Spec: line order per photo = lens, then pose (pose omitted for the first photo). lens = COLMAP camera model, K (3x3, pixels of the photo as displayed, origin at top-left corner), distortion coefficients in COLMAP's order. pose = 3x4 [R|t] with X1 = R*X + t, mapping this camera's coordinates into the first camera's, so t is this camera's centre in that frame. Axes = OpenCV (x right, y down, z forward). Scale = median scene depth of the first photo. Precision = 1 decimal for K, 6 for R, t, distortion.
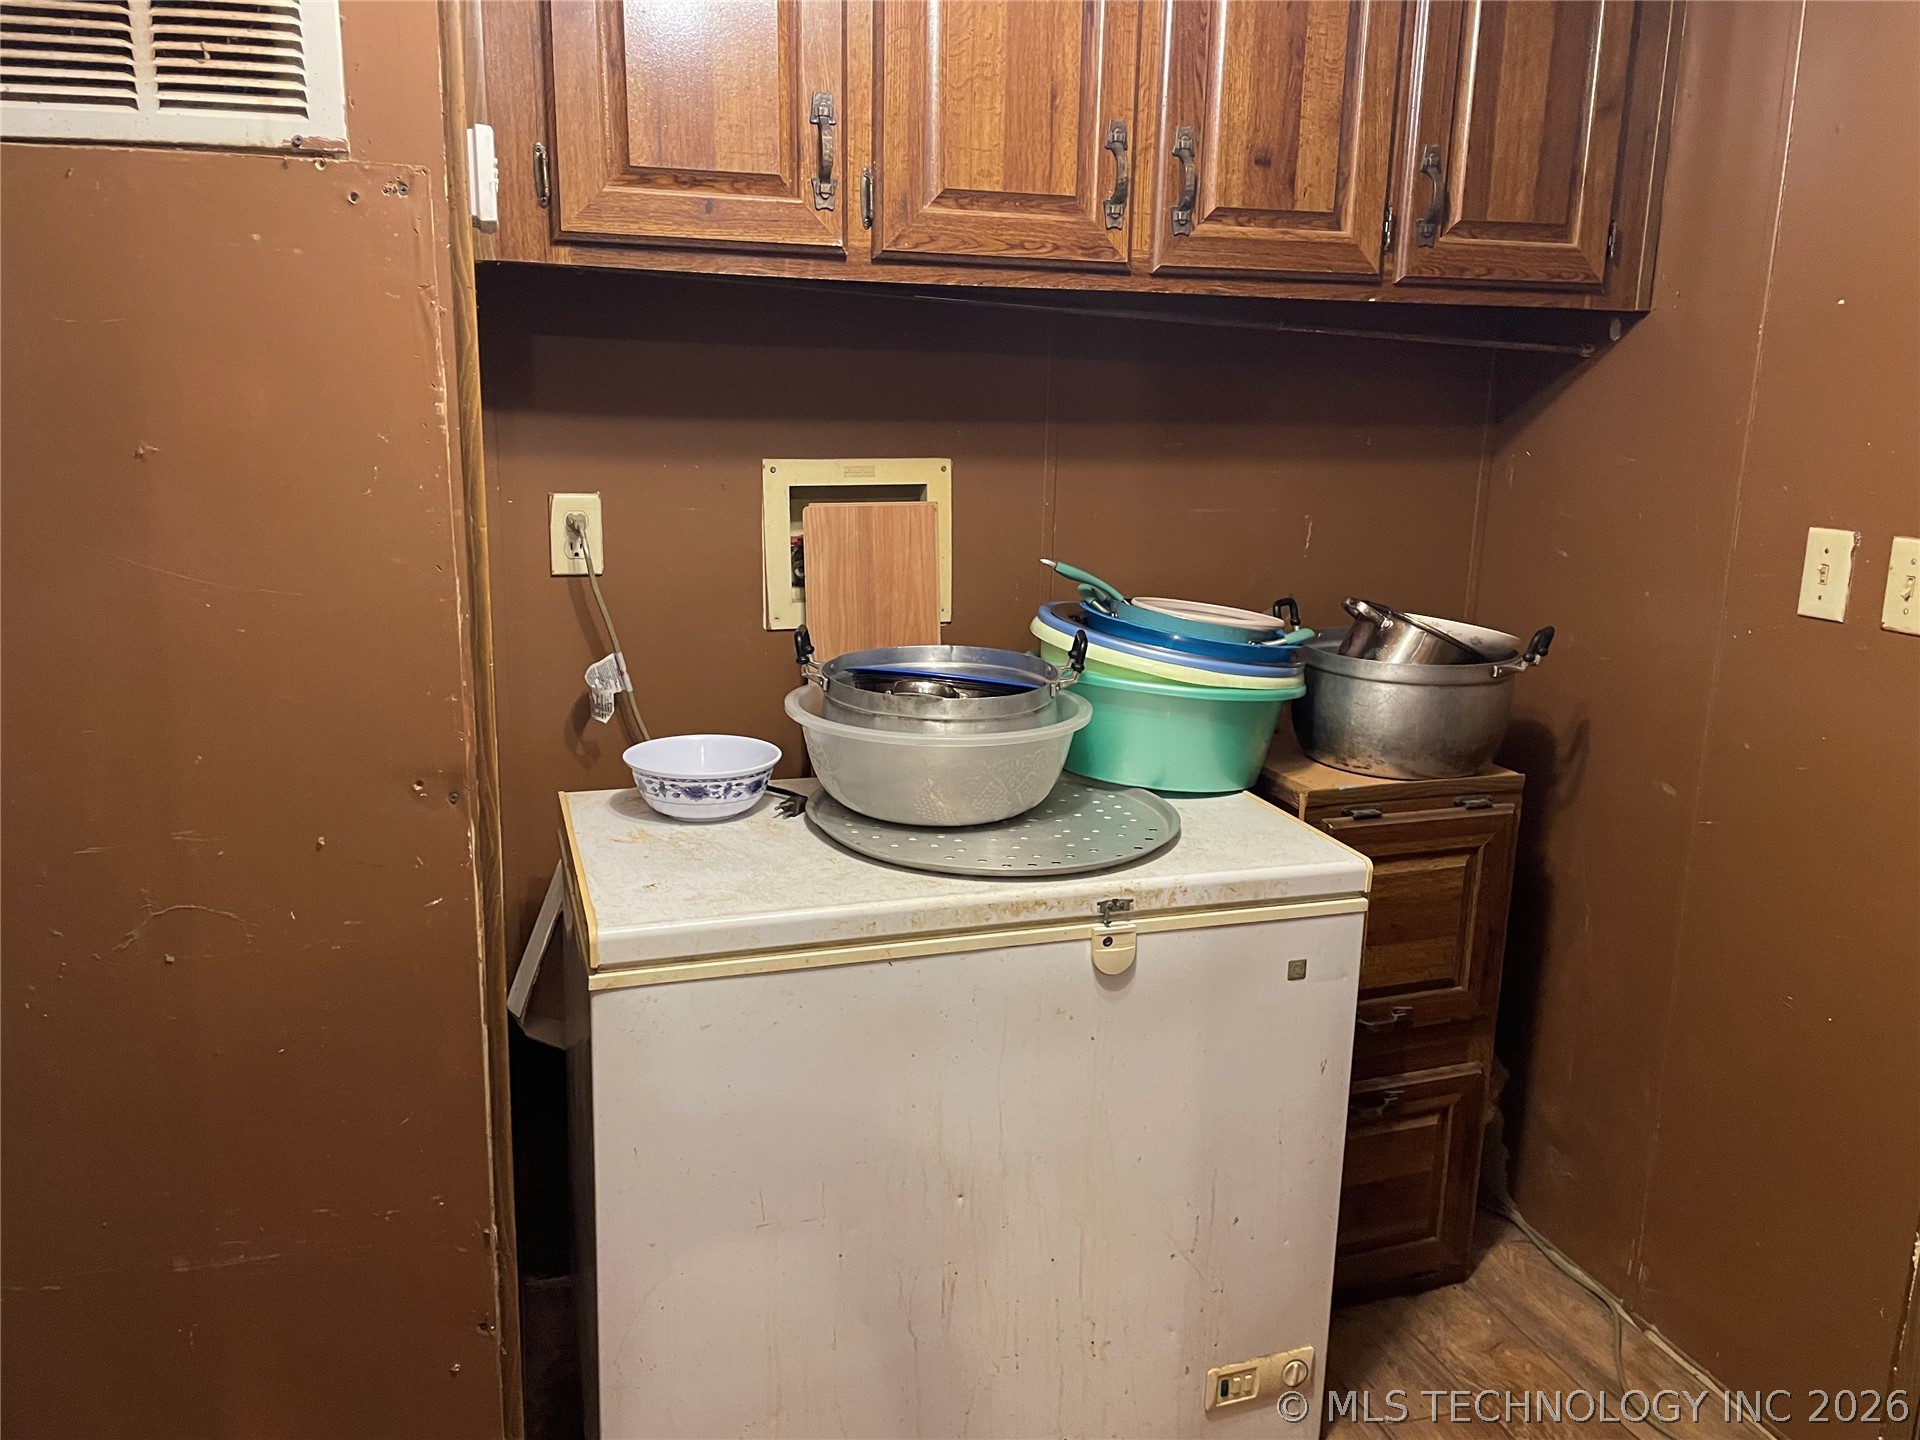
lens RADIAL K [[1447.3, 0, 954.7], [0, 1447.3, 723.3], [0, 0, 1]] dist [0.038616, -0.026884]
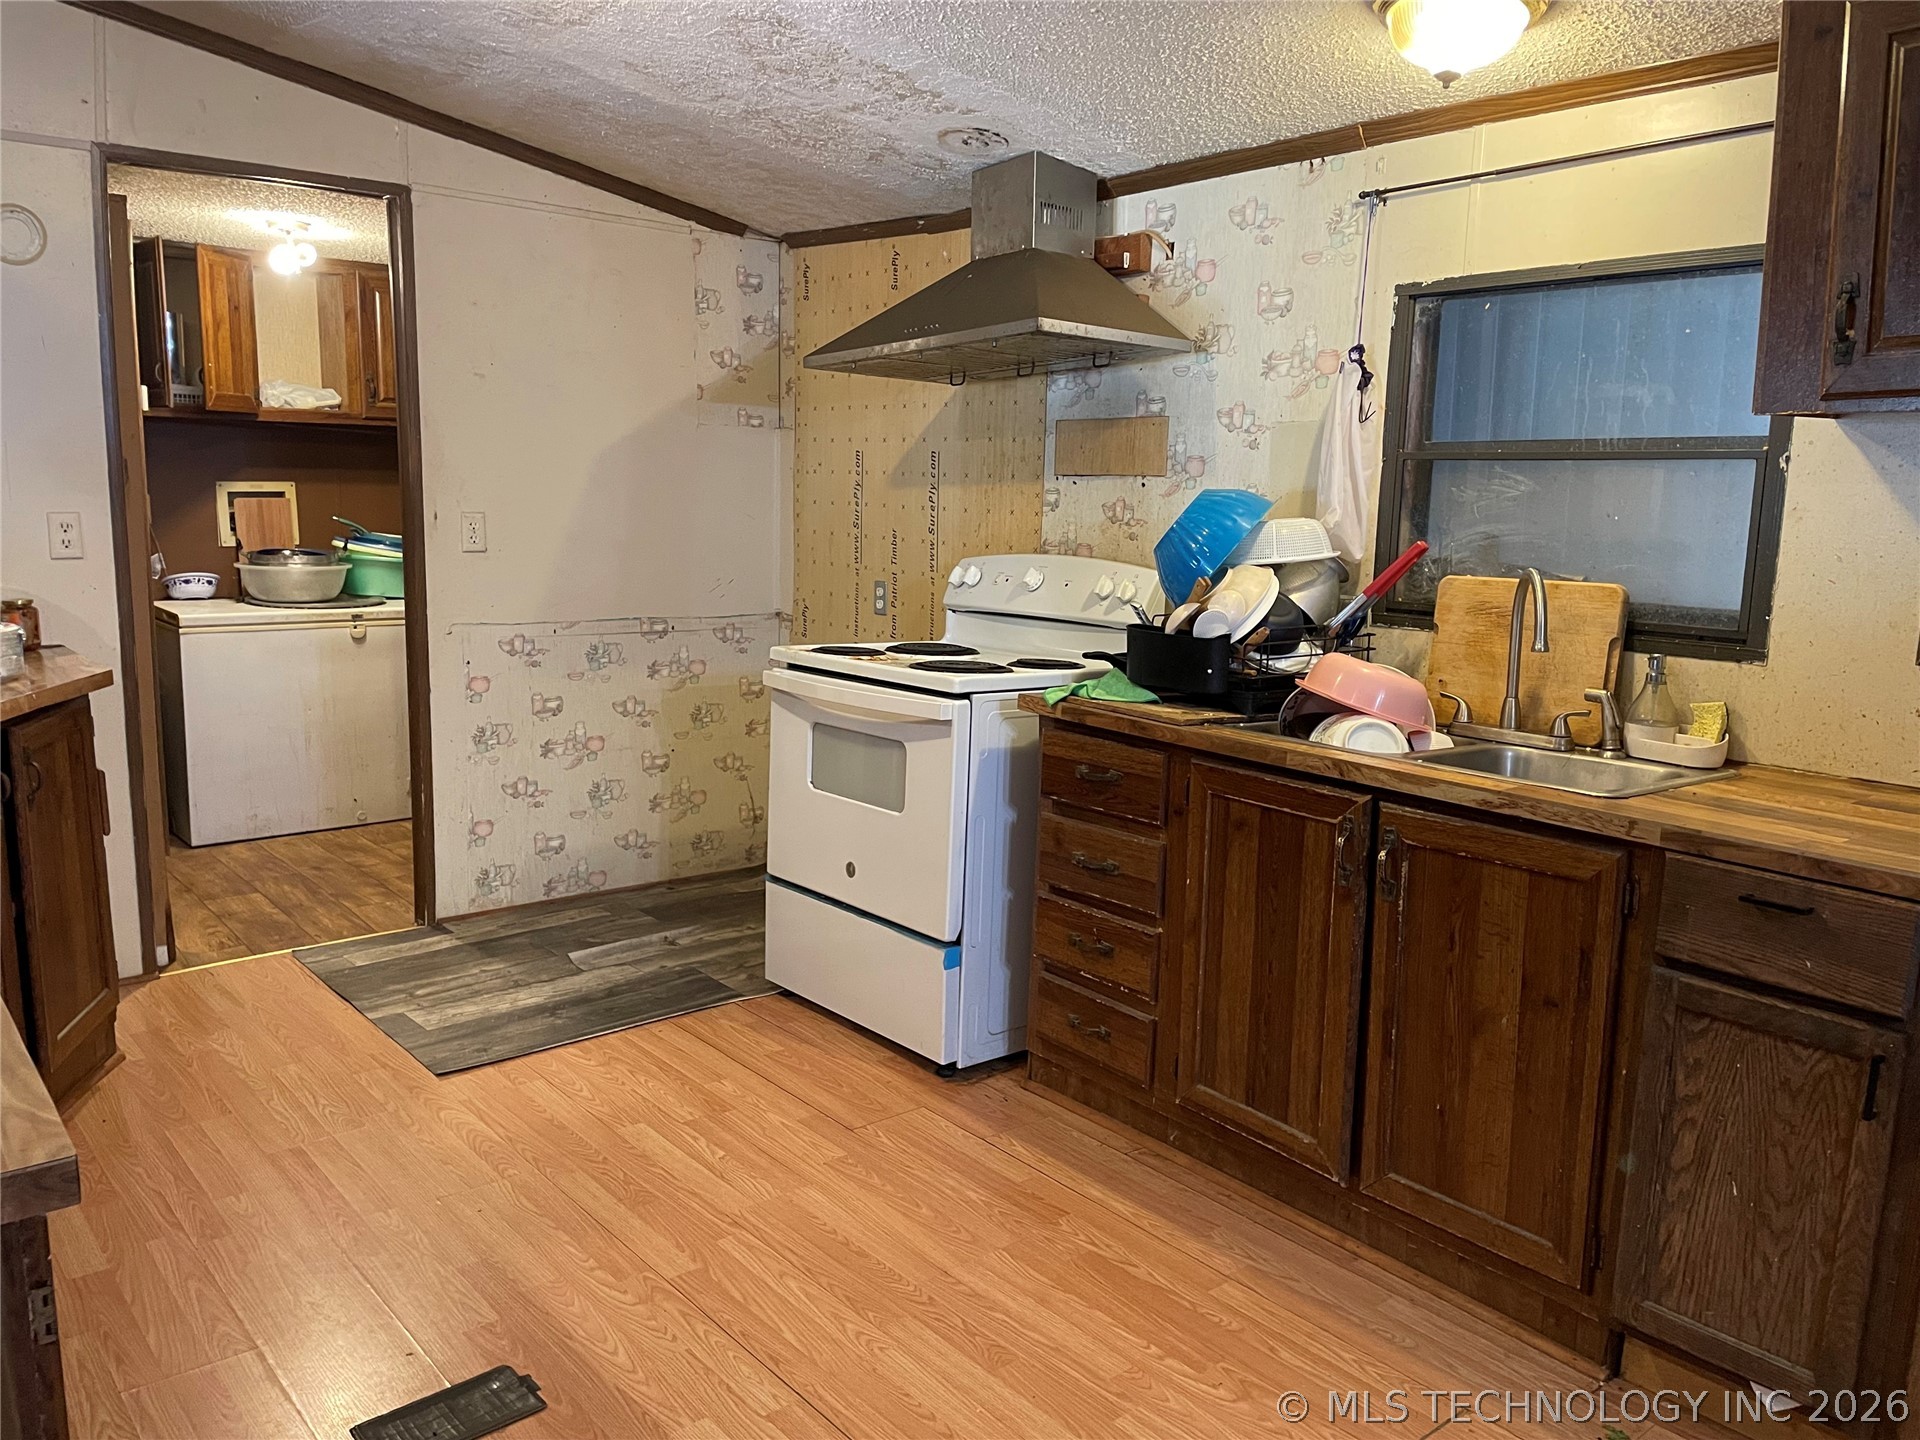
lens RADIAL K [[1447.3, 0, 968.9], [0, 1447.3, 716.9], [0, 0, 1]] dist [0.038616, -0.026884]
pose [[0.921547, -0.064334, 0.382900, 0.095393], [0.083245, 0.995982, -0.033008, 0.491281], [-0.379238, 0.062293, 0.923200, -2.146356]]
